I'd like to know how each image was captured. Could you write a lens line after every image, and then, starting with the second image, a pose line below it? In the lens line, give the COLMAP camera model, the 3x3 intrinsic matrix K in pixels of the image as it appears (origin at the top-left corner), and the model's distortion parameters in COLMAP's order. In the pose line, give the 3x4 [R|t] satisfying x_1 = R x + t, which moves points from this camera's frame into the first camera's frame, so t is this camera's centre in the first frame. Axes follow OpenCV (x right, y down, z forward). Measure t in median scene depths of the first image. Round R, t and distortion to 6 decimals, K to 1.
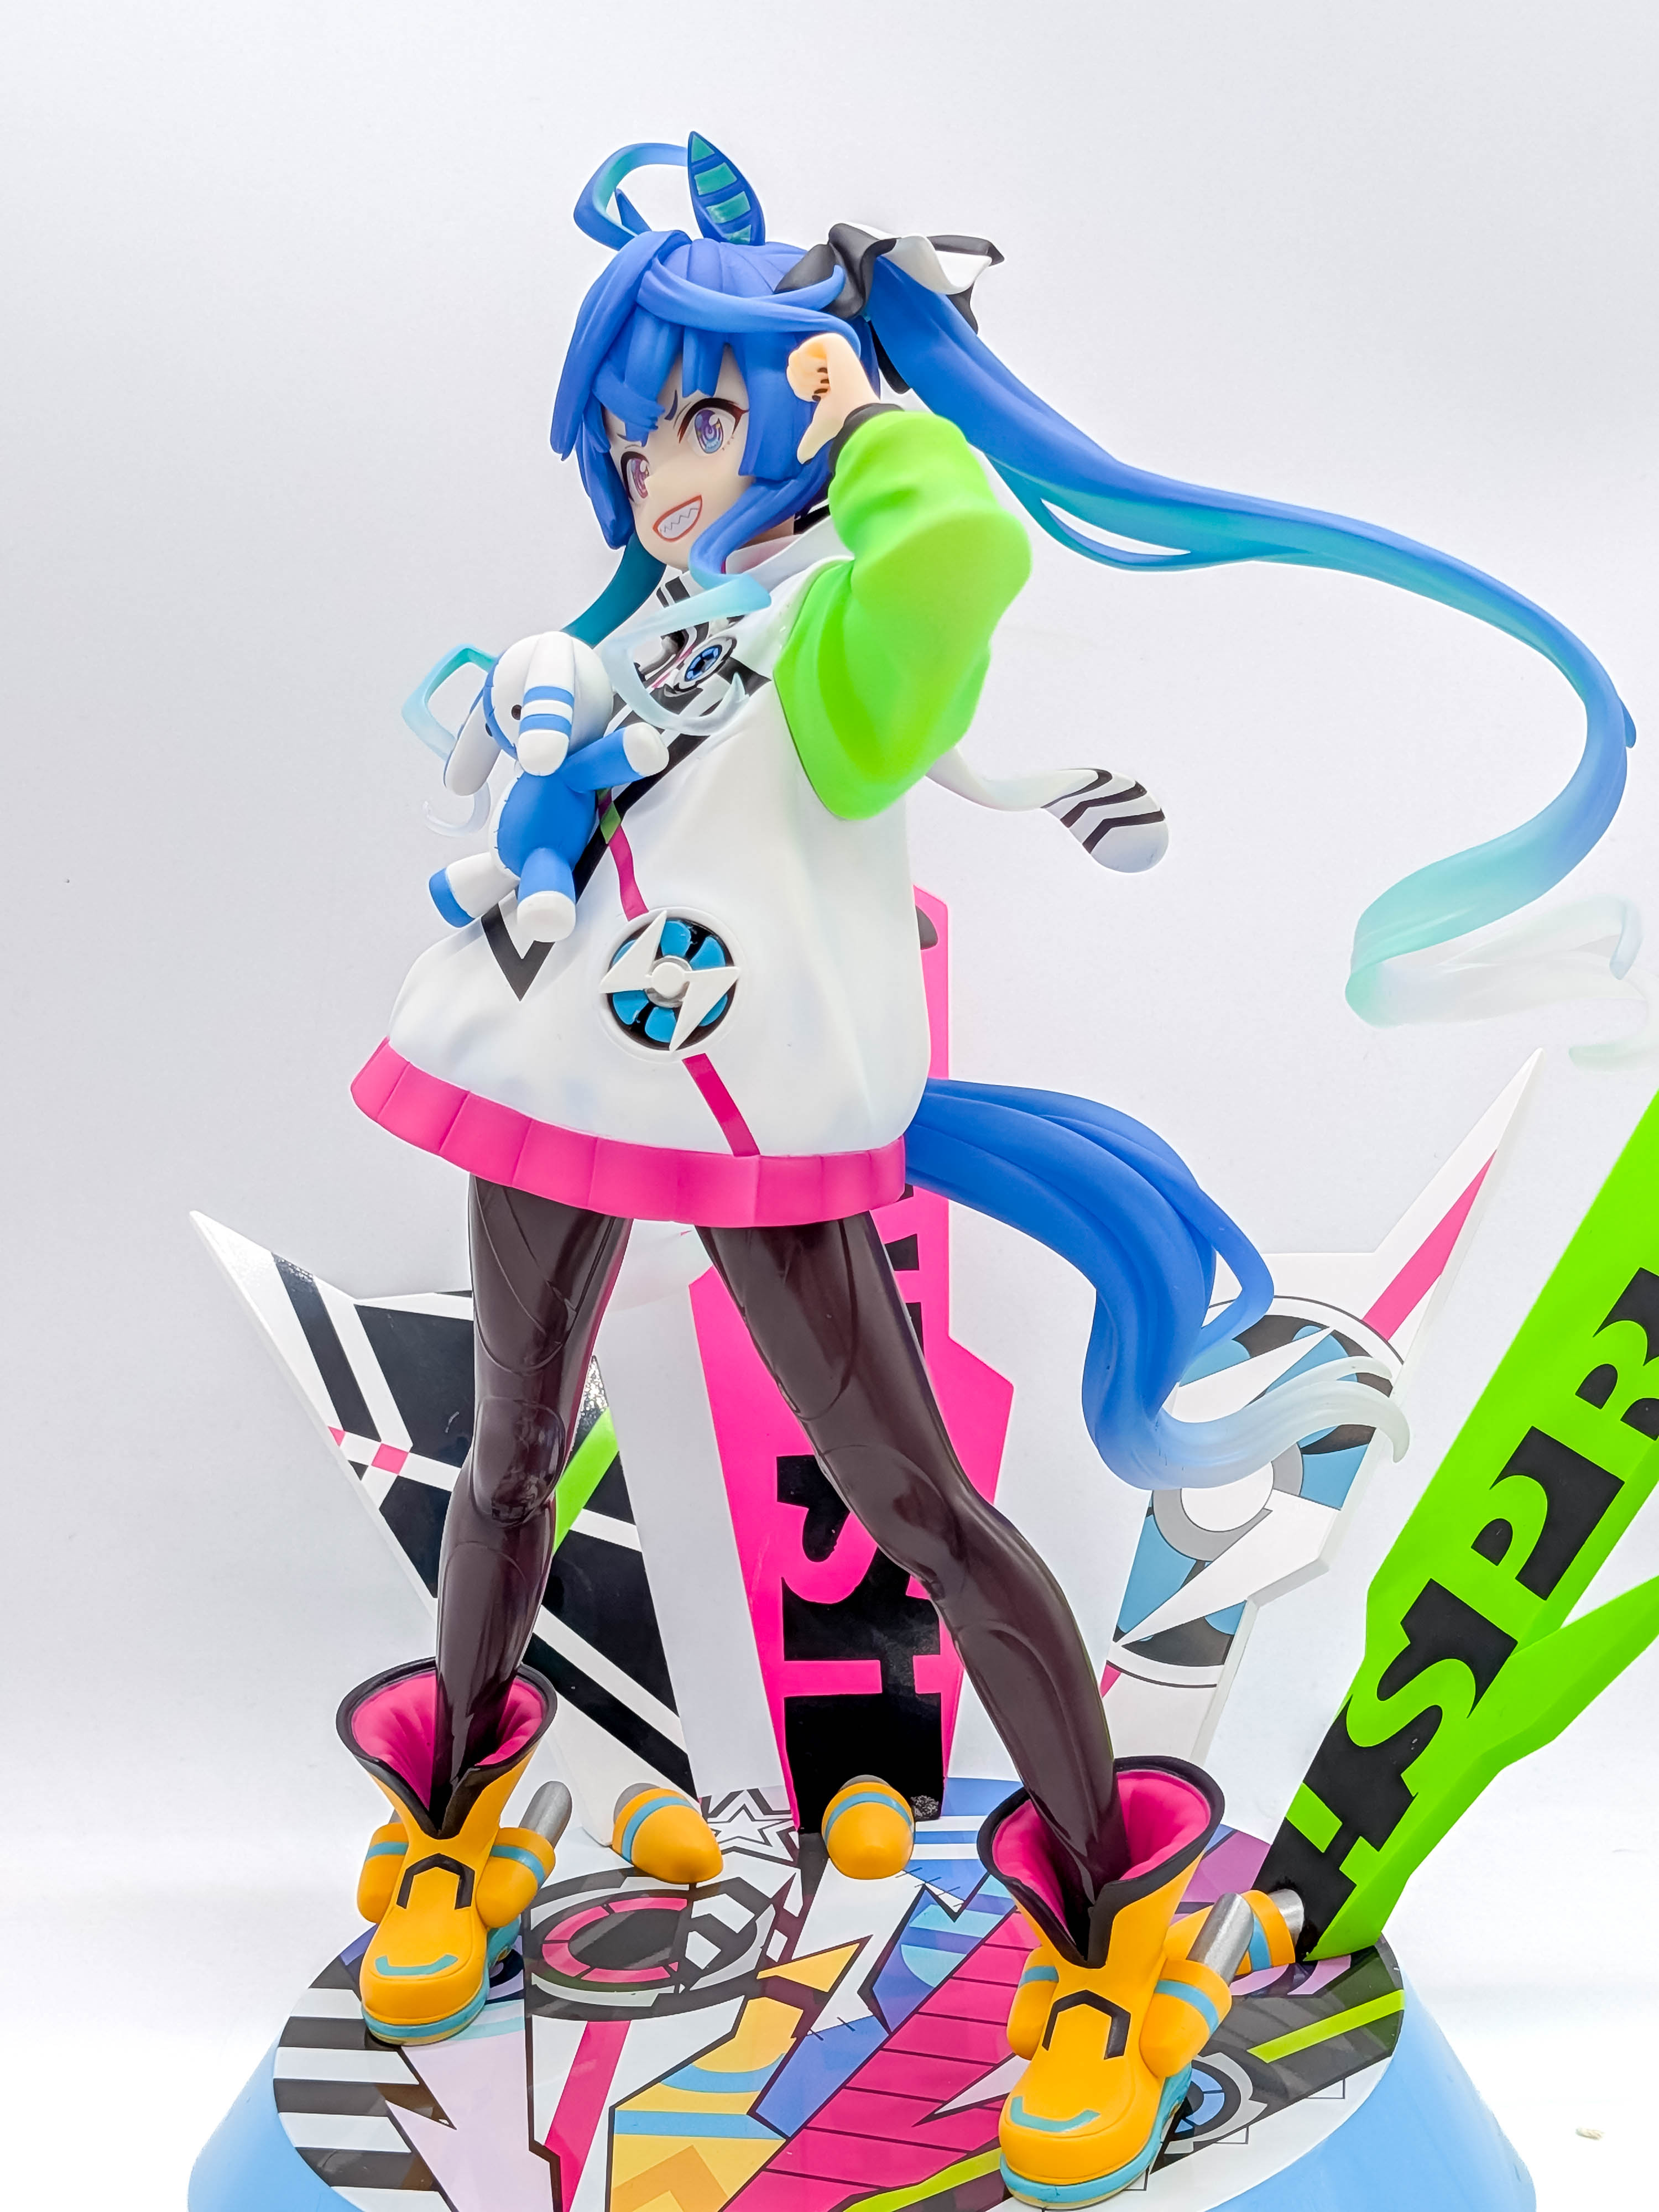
lens RADIAL K [[3213.0, 0, 890.4], [0, 3213.0, 1148.6], [0, 0, 1]] dist [0.107398, -0.088233]
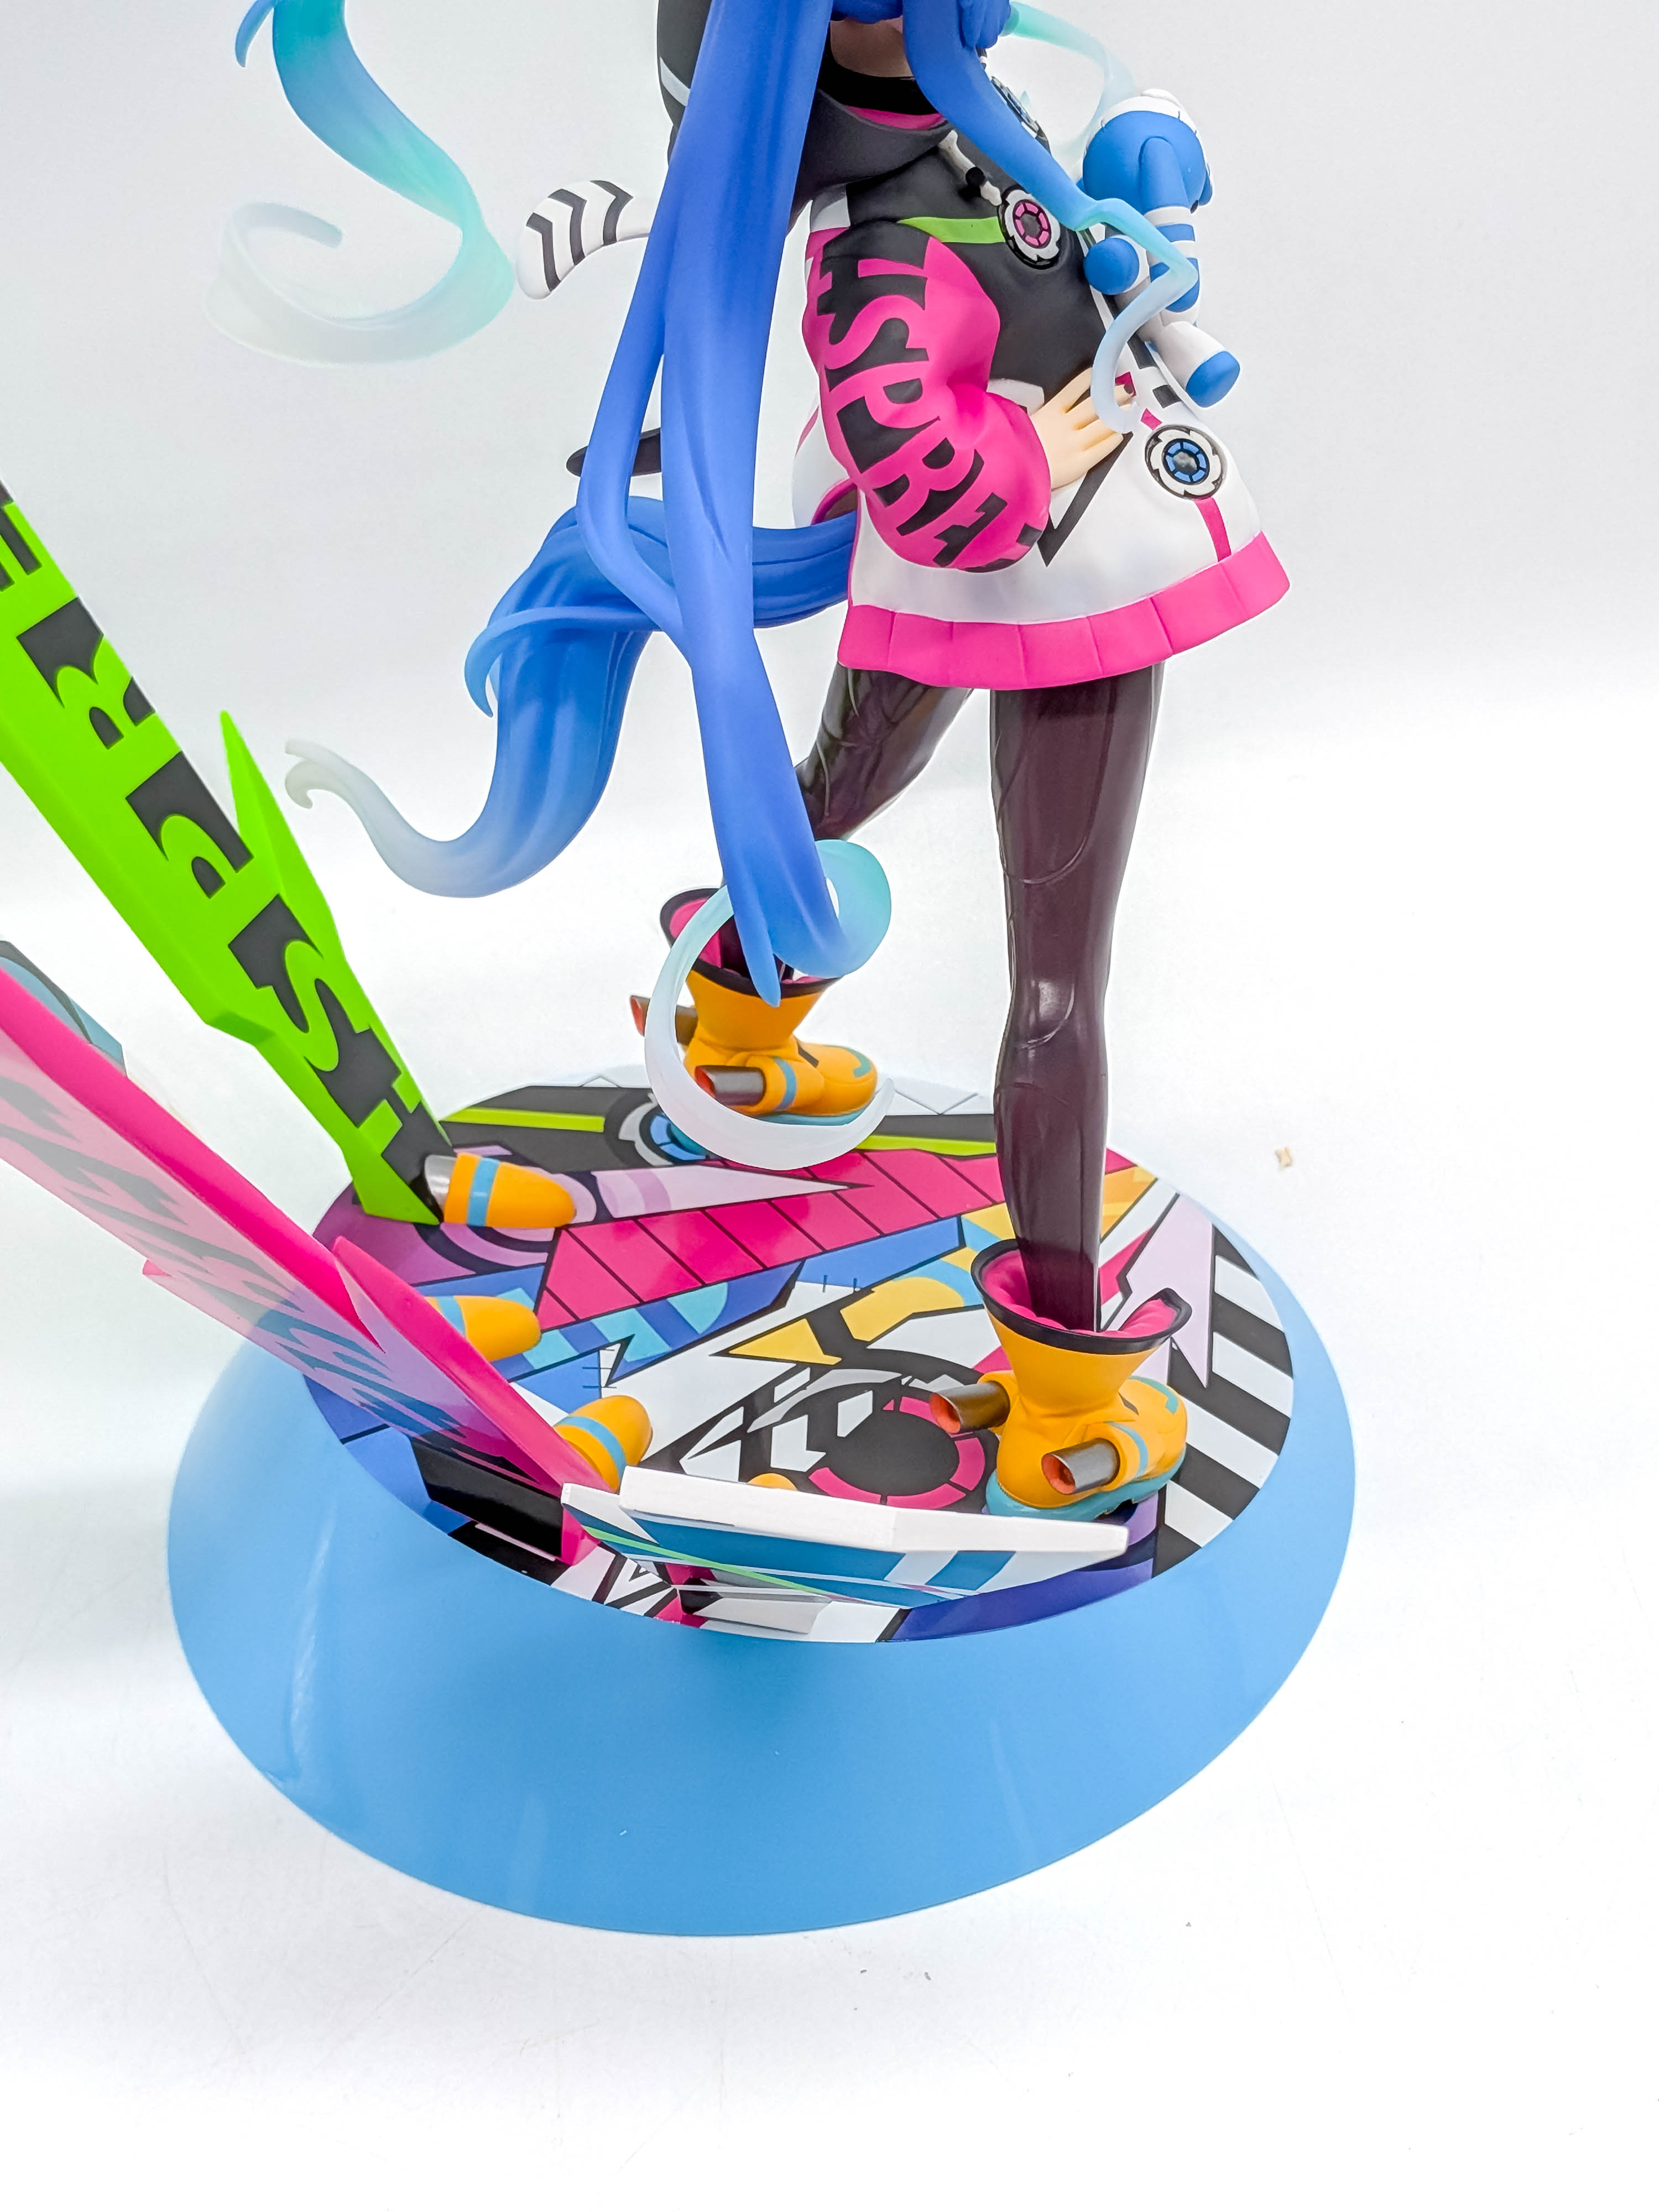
lens RADIAL K [[3178.2, 0, 788.3], [0, 3178.2, 1178.9], [0, 0, 1]] dist [0.165714, -0.399203]
pose [[-0.845173, -0.303211, 0.440165, -0.514670], [0.058707, 0.765875, 0.640304, -0.511155], [-0.531258, 0.567008, -0.629497, 1.773573]]
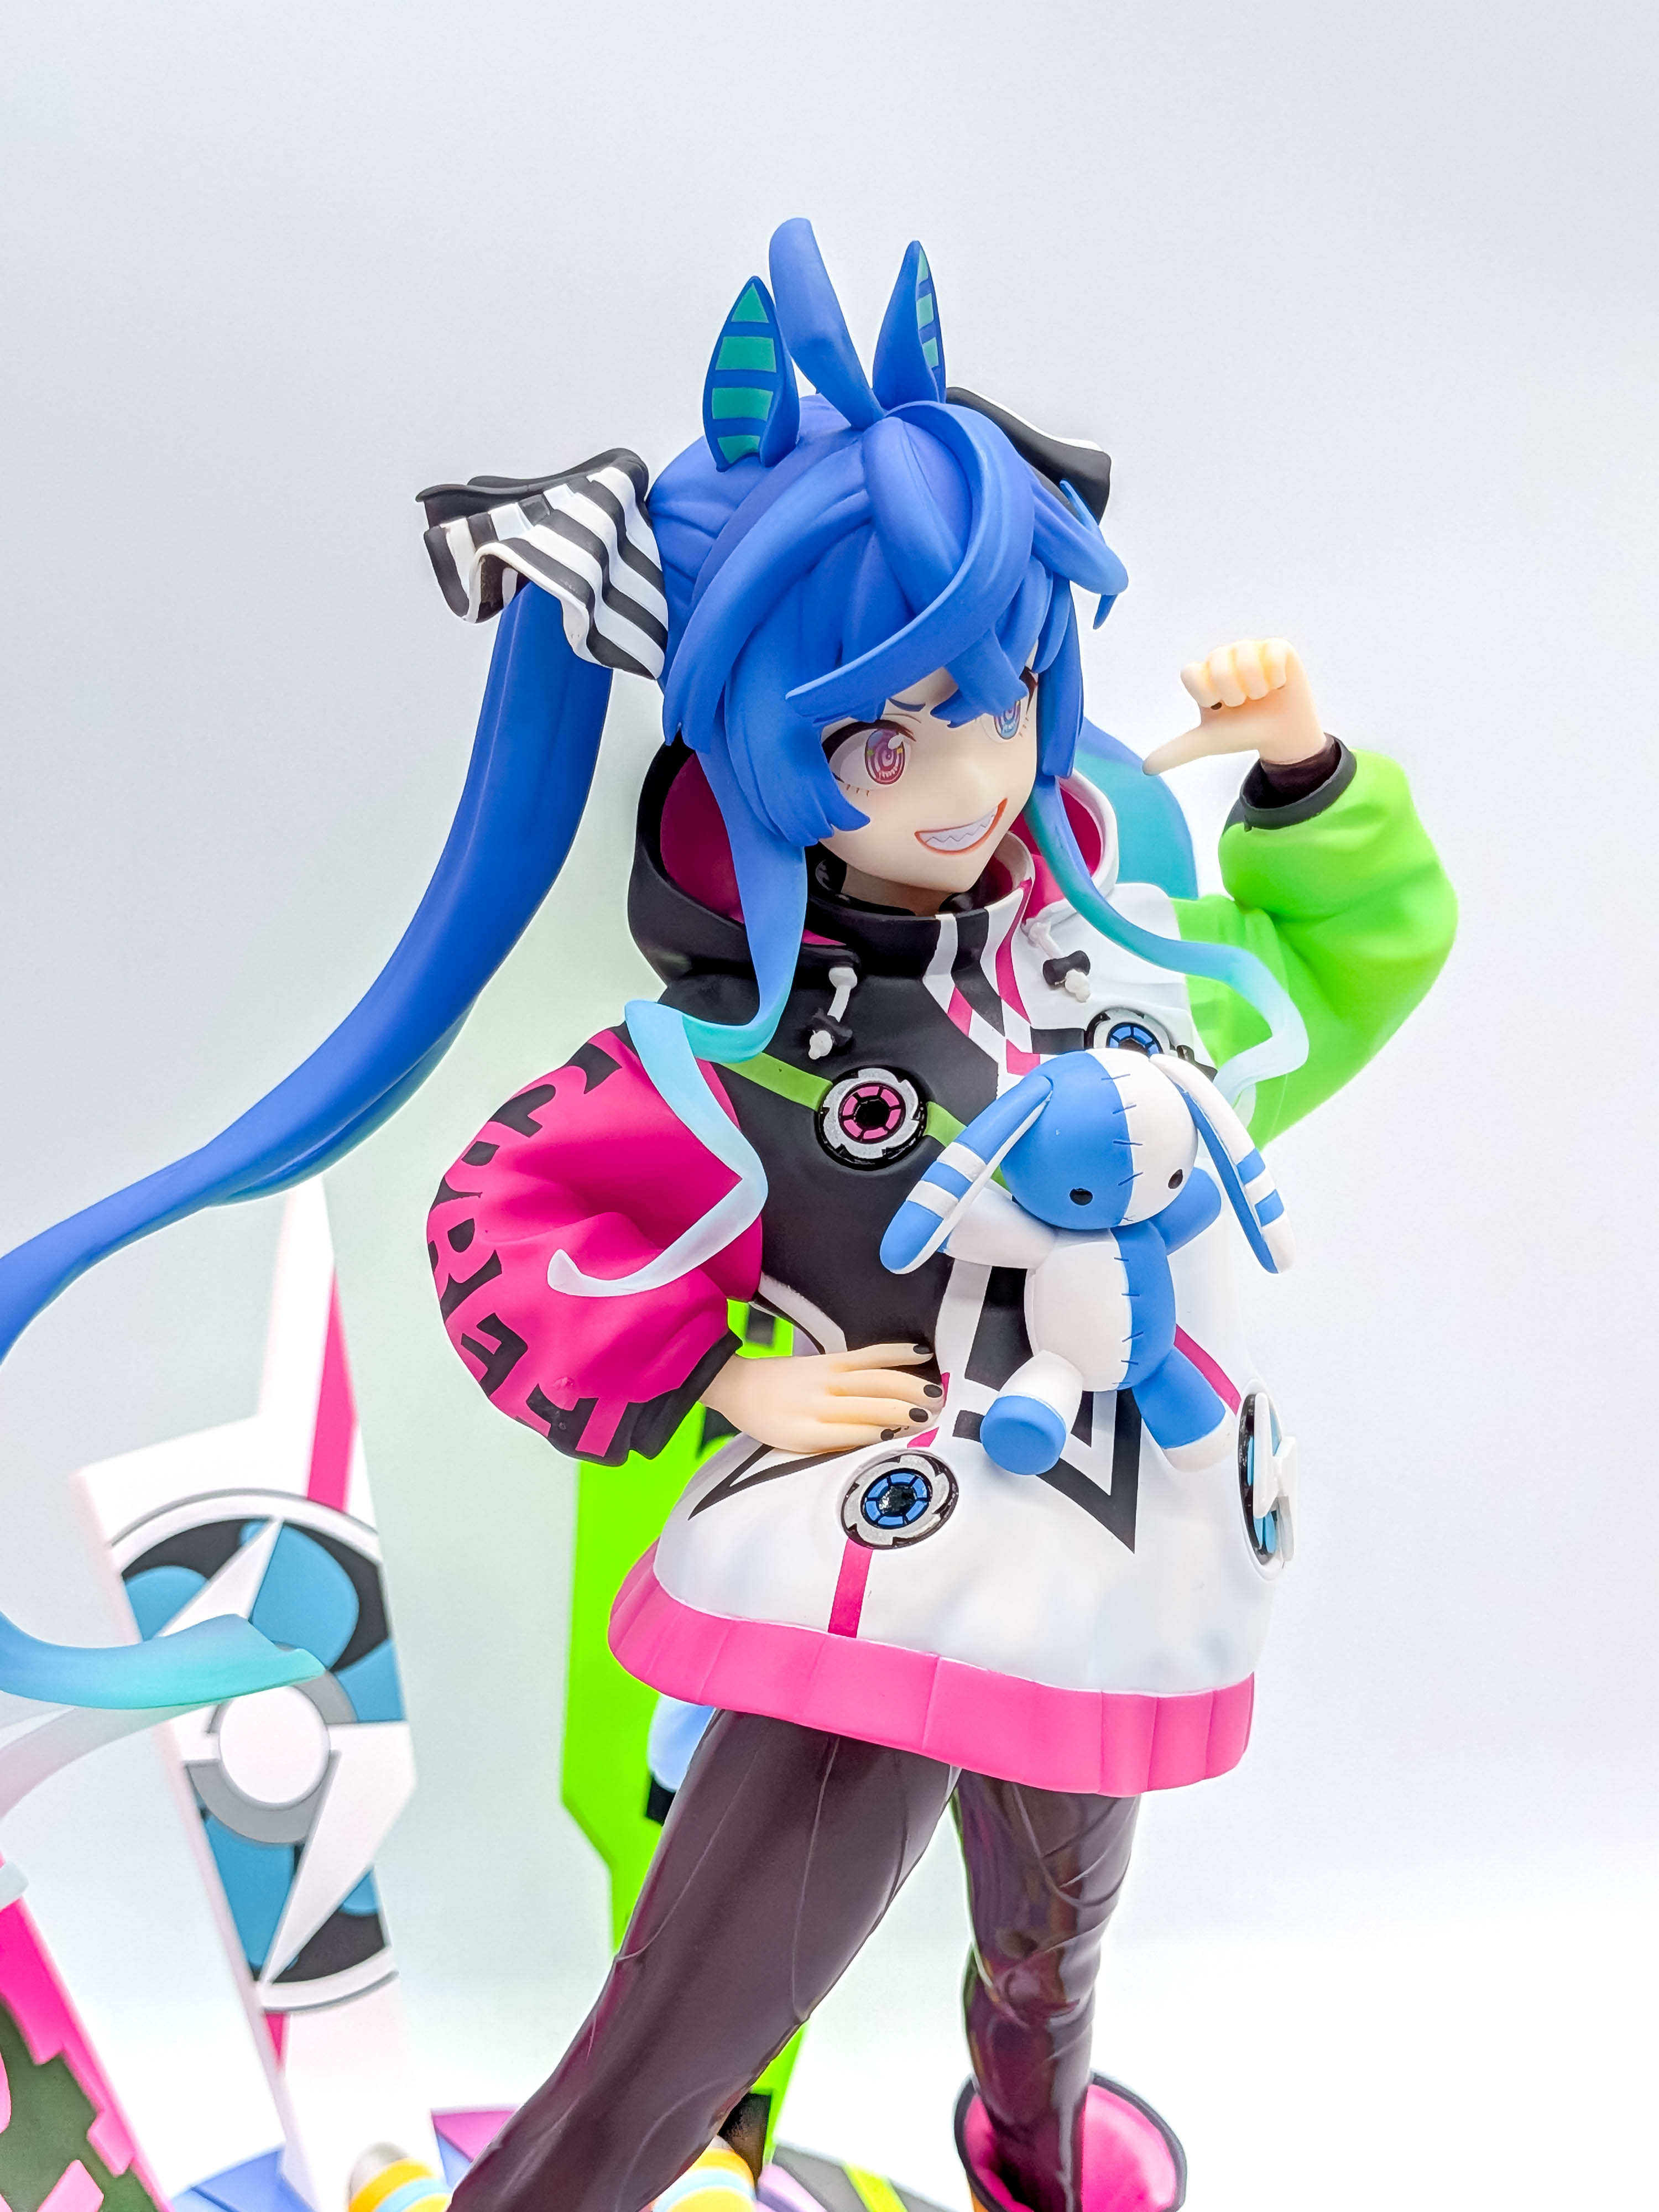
lens RADIAL K [[3215.2, 0, 876.0], [0, 3215.2, 1215.0], [0, 0, 1]] dist [0.125994, -0.122594]
pose [[0.153275, -0.237587, 0.959197, -0.766385], [-0.029871, 0.969109, 0.244816, -0.282481], [-0.987732, -0.066176, 0.141443, 0.900698]]
